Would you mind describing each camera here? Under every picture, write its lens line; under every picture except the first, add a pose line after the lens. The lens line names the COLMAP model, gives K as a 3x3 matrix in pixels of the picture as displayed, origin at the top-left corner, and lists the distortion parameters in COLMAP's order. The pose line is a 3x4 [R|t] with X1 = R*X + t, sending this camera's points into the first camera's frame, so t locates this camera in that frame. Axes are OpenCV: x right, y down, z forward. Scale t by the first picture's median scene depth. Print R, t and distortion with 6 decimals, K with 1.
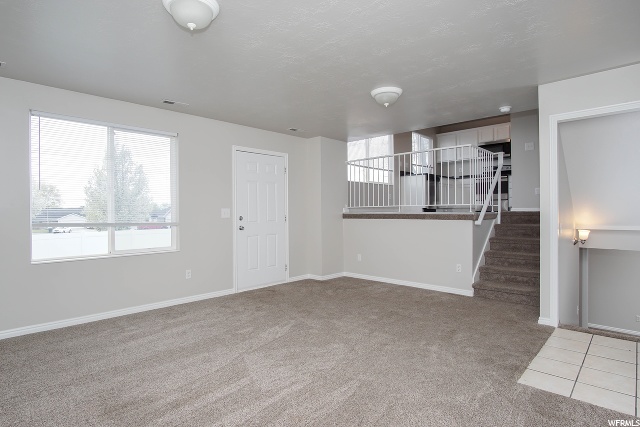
lens RADIAL K [[347.2, 0, 319.3], [0, 347.2, 210.1], [0, 0, 1]] dist [-0.022577, 0.001342]
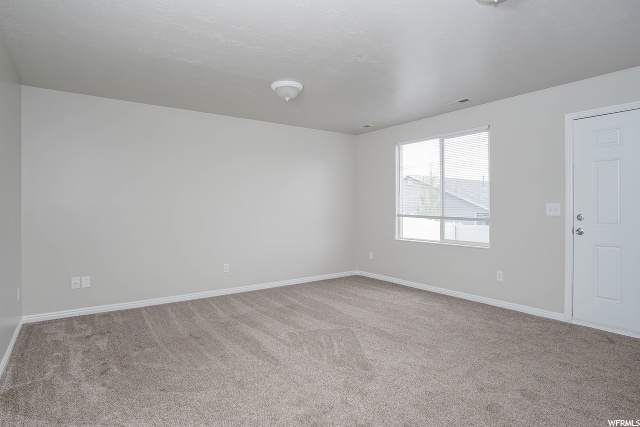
lens RADIAL K [[347.2, 0, 319.3], [0, 347.2, 210.1], [0, 0, 1]] dist [-0.022577, 0.001342]
pose [[-0.191541, 0.010185, -0.981432, 0.607328], [-0.001405, 0.999942, 0.010651, 0.003306], [0.981484, 0.003419, -0.191516, 0.716399]]
